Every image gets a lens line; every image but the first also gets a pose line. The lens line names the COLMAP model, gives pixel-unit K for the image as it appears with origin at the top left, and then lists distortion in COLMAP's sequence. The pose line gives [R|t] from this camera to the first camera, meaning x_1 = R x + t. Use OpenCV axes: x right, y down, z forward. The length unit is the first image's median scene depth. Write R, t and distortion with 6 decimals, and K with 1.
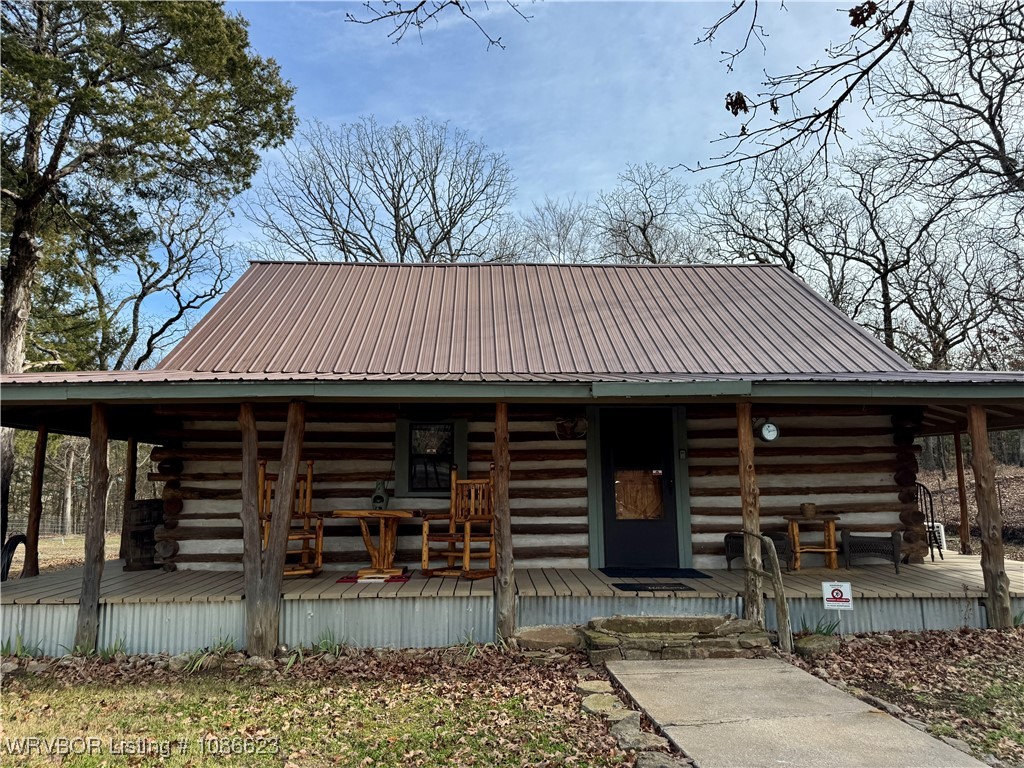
lens RADIAL K [[729.0, 0, 508.2], [0, 729.0, 387.5], [0, 0, 1]] dist [0.010244, -0.007685]
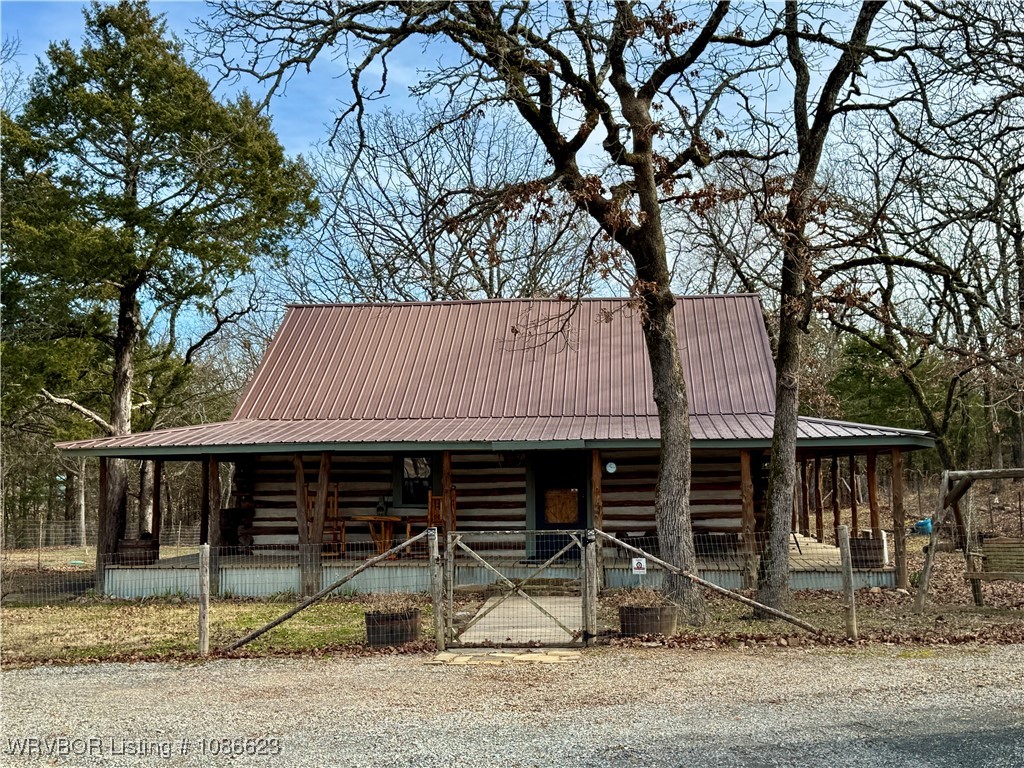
lens RADIAL K [[1202.1, 0, 513.6], [0, 1202.1, 382.7], [0, 0, 1]] dist [-0.007062, 0.000000]
pose [[0.990668, -0.013066, -0.135667, 0.421154], [0.020029, 0.998544, 0.050082, -0.218969], [0.134815, -0.052332, 0.989488, -1.364554]]
